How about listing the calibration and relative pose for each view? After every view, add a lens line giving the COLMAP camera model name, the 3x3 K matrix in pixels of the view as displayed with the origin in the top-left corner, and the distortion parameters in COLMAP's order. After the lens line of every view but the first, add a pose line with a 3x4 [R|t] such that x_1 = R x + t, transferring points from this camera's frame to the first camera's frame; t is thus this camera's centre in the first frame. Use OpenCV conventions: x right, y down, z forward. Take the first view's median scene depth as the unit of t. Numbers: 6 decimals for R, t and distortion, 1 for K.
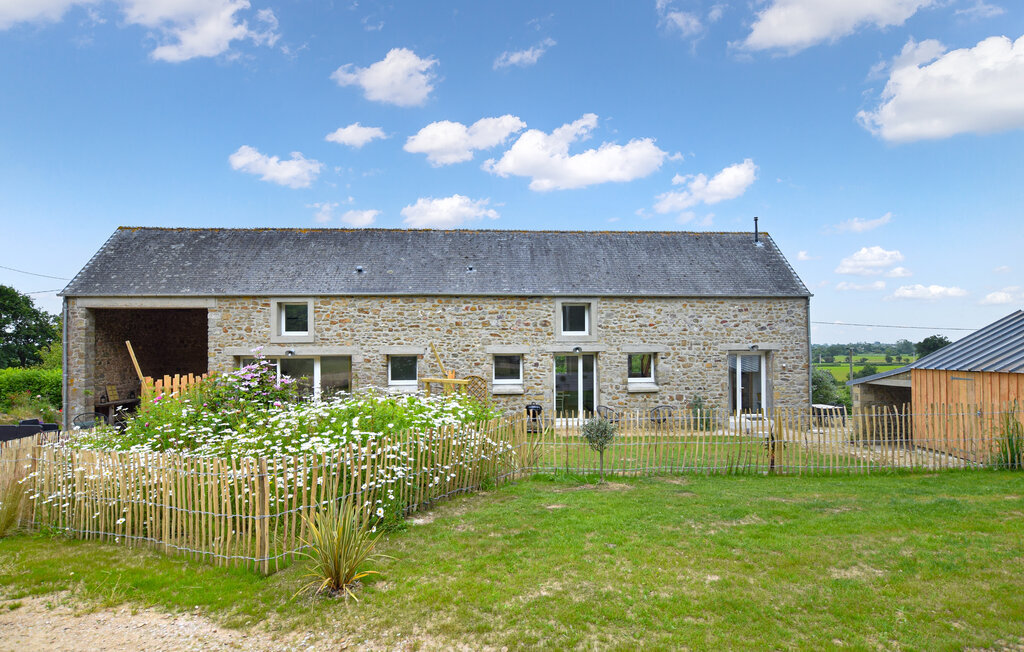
lens RADIAL K [[500.7, 0, 509.6], [0, 500.7, 378.6], [0, 0, 1]] dist [-0.026735, 0.000879]
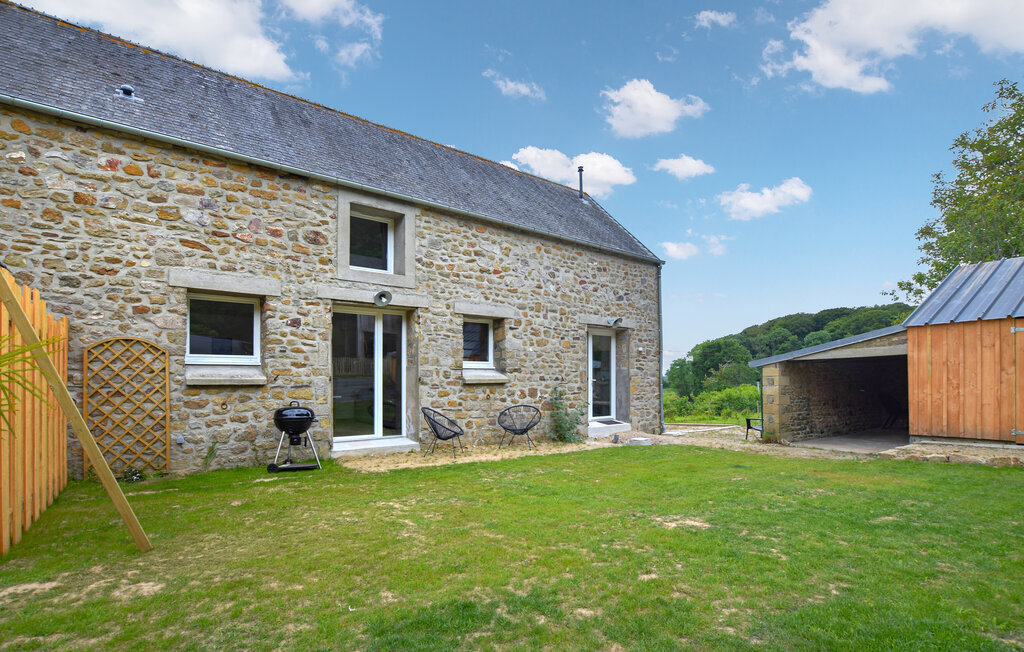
lens RADIAL K [[500.7, 0, 509.6], [0, 500.7, 378.6], [0, 0, 1]] dist [-0.026735, 0.000879]
pose [[0.833435, 0.005448, 0.552591, -0.035554], [0.023031, 0.998740, -0.044582, 0.048460], [-0.552138, 0.049883, 0.832259, 0.495581]]
